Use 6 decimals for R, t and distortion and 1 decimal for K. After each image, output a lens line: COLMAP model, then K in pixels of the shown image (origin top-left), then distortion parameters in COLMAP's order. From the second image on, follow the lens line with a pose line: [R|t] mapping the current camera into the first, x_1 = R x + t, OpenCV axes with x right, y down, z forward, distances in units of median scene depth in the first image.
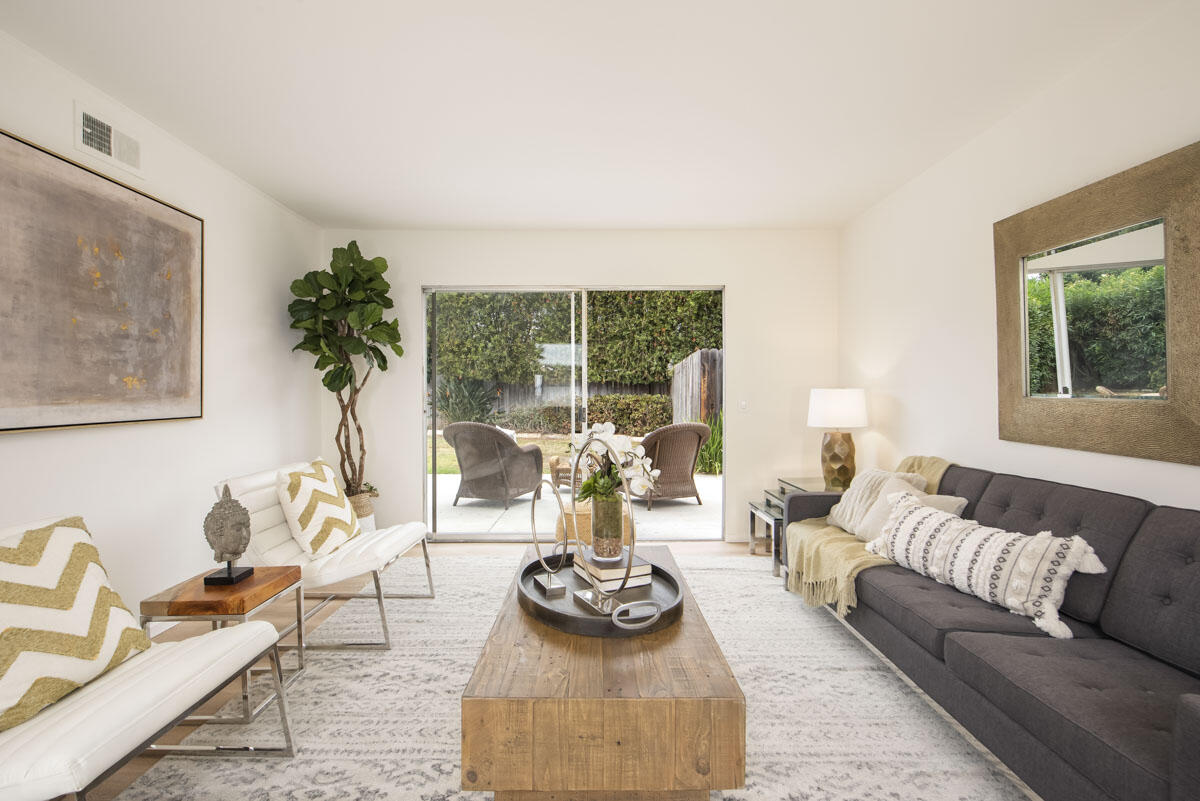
lens RADIAL K [[560.3, 0, 588.2], [0, 560.3, 391.2], [0, 0, 1]] dist [-0.014513, -0.001764]
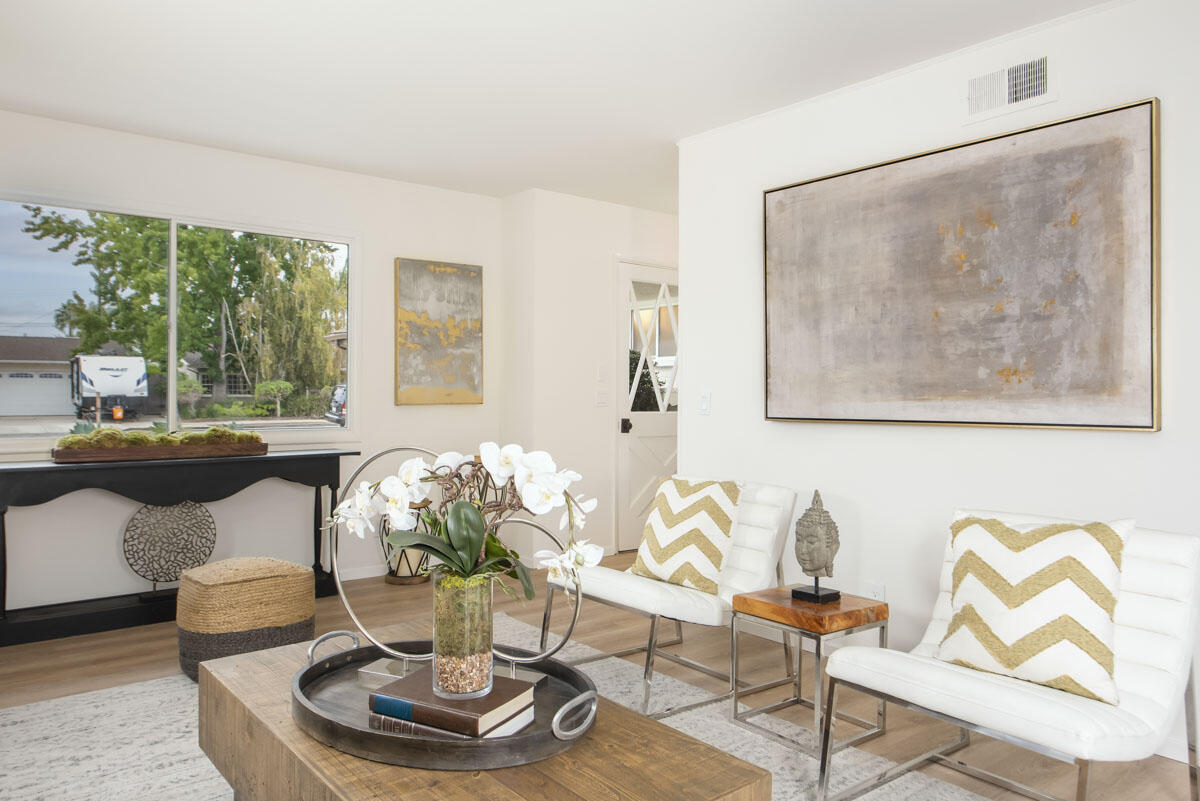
lens RADIAL K [[806.2, 0, 601.3], [0, 806.2, 396.8], [0, 0, 1]] dist [-0.004364, 0.002894]
pose [[-0.764625, -0.009108, -0.644411, 0.390647], [-0.007698, 0.999958, -0.004999, 0.026684], [0.644430, 0.001138, -0.764663, 1.569304]]
